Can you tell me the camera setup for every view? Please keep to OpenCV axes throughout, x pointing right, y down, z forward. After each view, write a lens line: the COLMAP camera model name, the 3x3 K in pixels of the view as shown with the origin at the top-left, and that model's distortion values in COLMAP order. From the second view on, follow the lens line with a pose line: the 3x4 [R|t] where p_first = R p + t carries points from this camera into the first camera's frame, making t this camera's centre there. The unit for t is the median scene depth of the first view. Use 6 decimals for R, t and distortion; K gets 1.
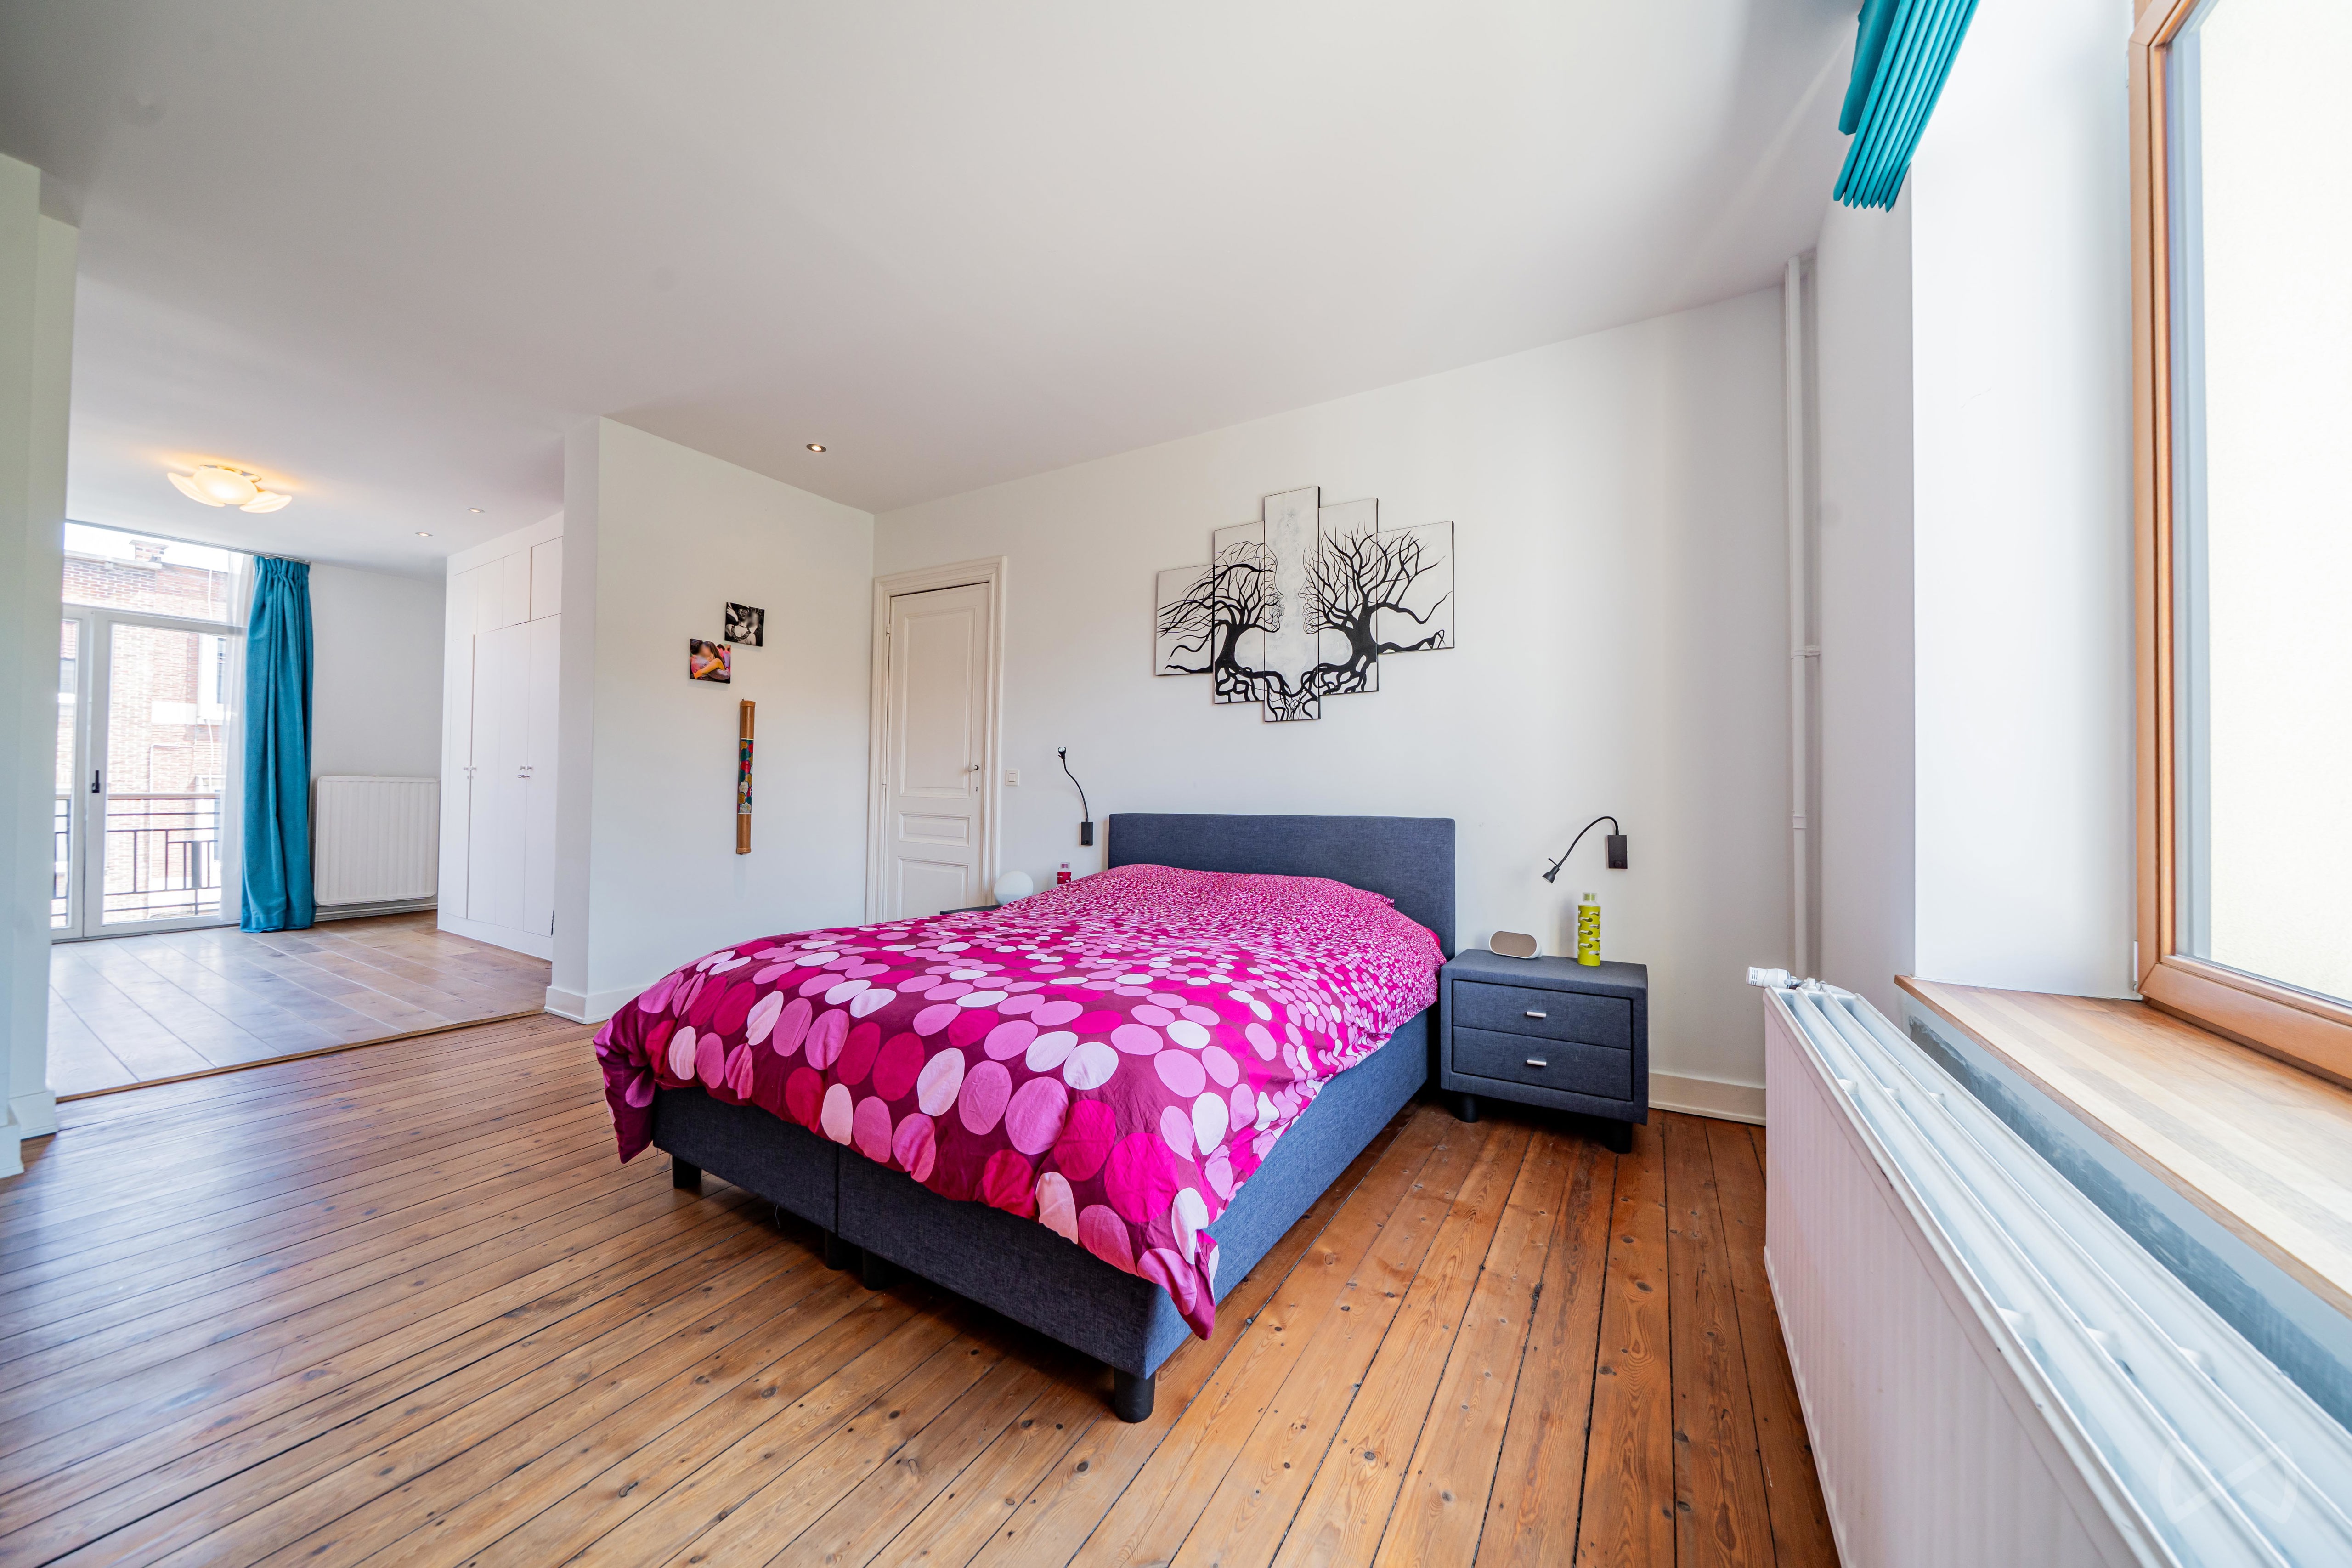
lens RADIAL K [[801.7, 0, 1174.5], [0, 801.7, 780.4], [0, 0, 1]] dist [-0.000245, -0.000003]
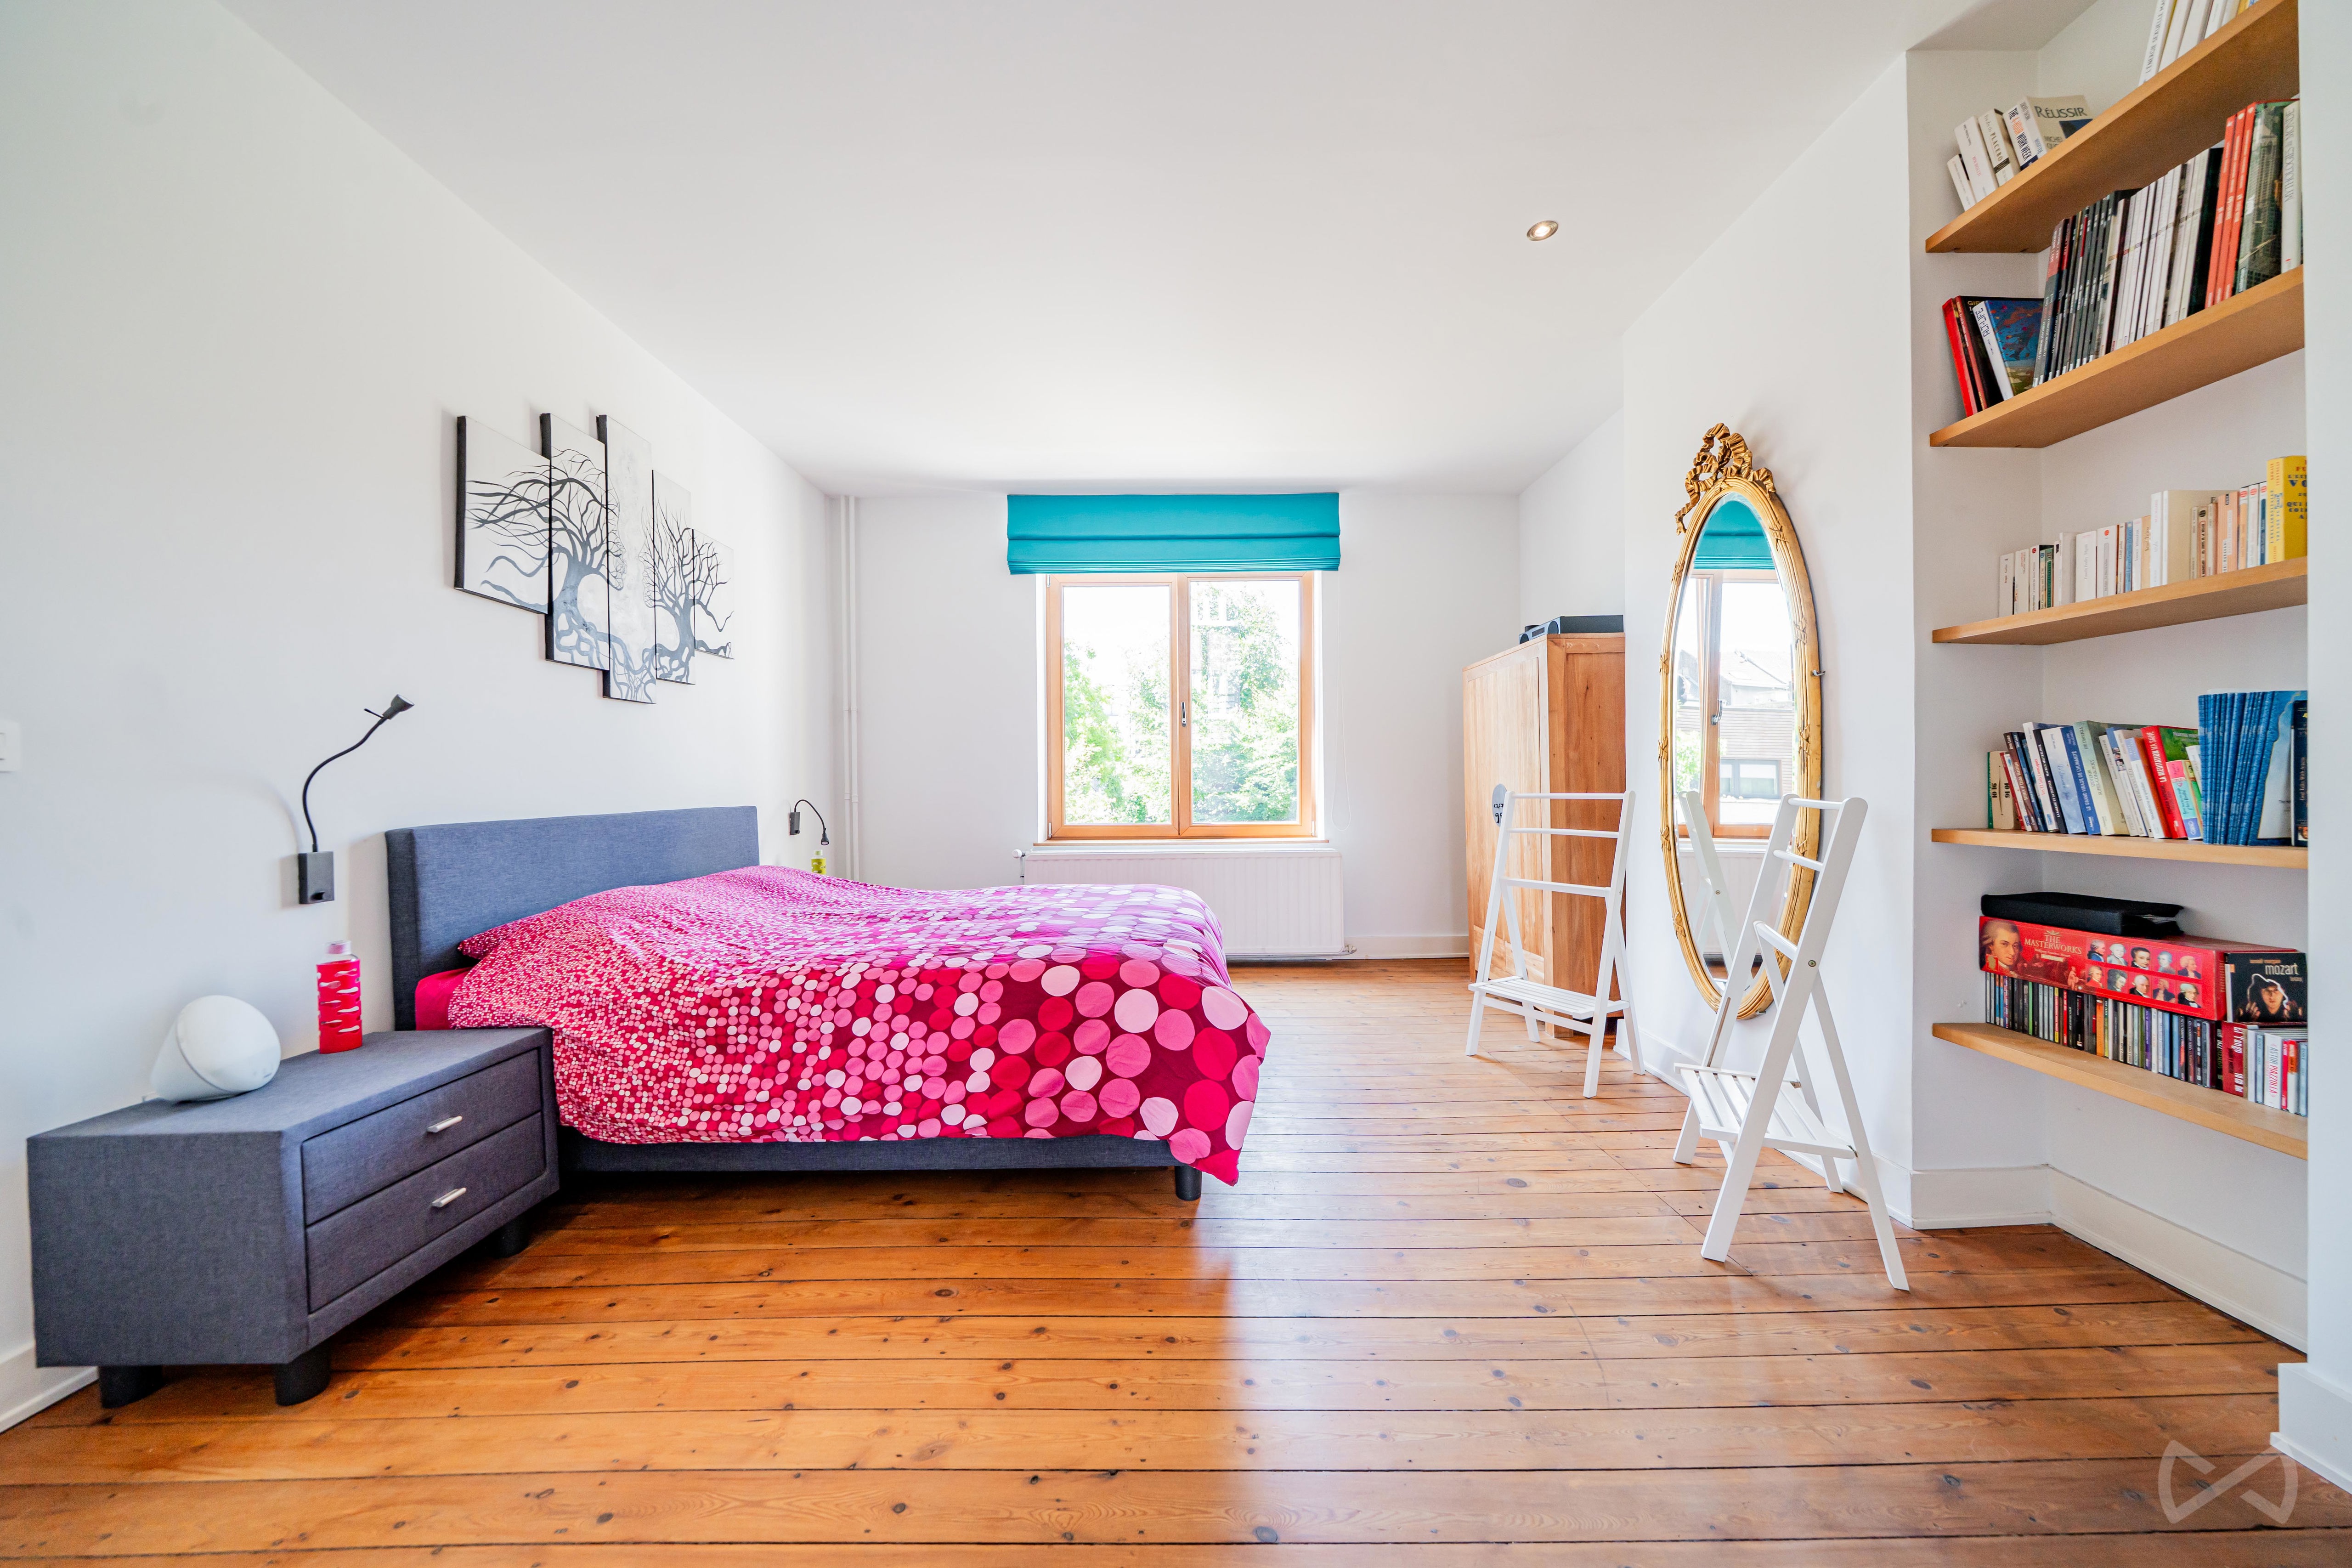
lens RADIAL K [[801.7, 0, 1180.4], [0, 801.7, 790.8], [0, 0, 1]] dist [-0.000245, -0.000003]
pose [[-0.514351, -0.013020, 0.857481, -0.886806], [-0.011708, 0.999898, 0.008159, 0.006697], [-0.857500, -0.005843, -0.514451, 0.938353]]
